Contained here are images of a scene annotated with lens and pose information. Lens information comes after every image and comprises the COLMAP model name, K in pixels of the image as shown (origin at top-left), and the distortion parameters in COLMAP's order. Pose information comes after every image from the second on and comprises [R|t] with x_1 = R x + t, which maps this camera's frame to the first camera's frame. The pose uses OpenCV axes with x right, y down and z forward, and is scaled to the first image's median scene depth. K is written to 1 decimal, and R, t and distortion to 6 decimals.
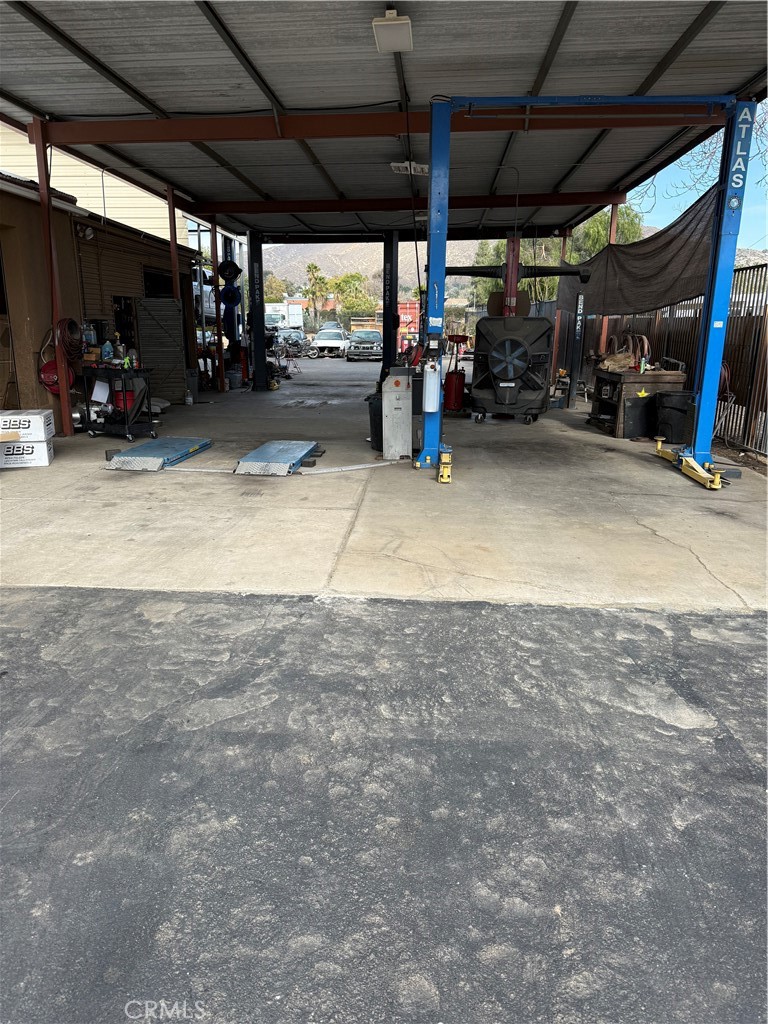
lens RADIAL K [[700.4, 0, 384.0], [0, 700.4, 512.0], [0, 0, 1]] dist [0.043741, 0.001432]
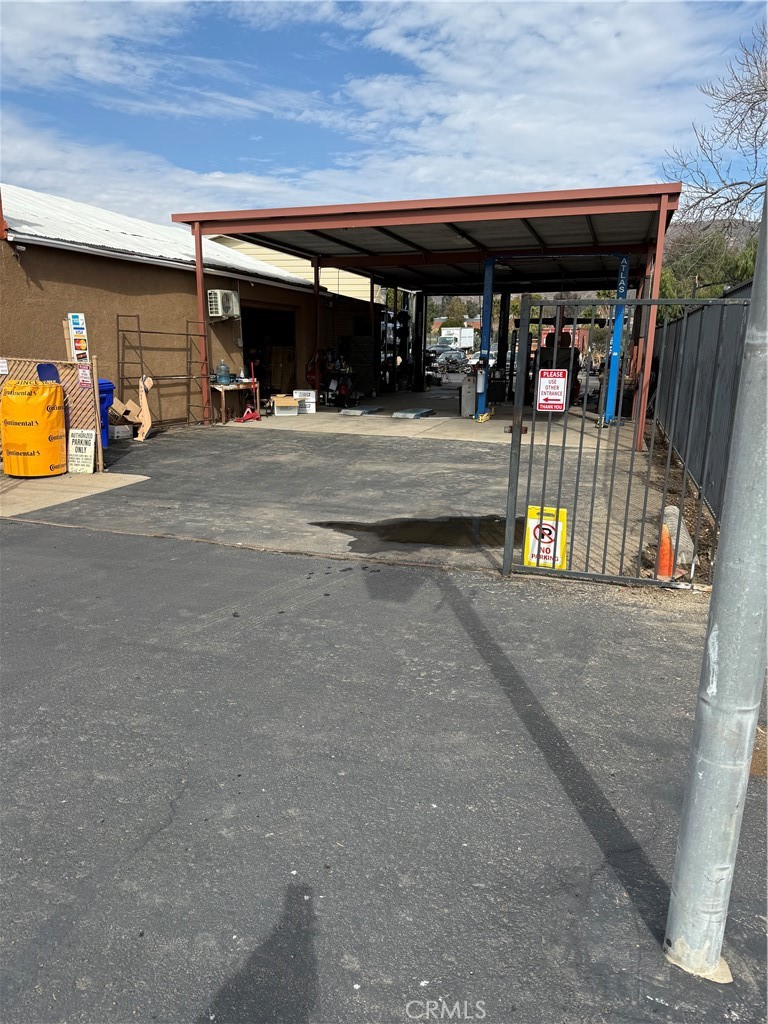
lens RADIAL K [[700.4, 0, 384.0], [0, 700.4, 512.0], [0, 0, 1]] dist [0.043741, 0.001432]
pose [[0.969250, 0.063006, -0.237875, 0.170820], [-0.069183, 0.997447, -0.017702, 0.155653], [0.236152, 0.033614, 0.971135, -0.642577]]
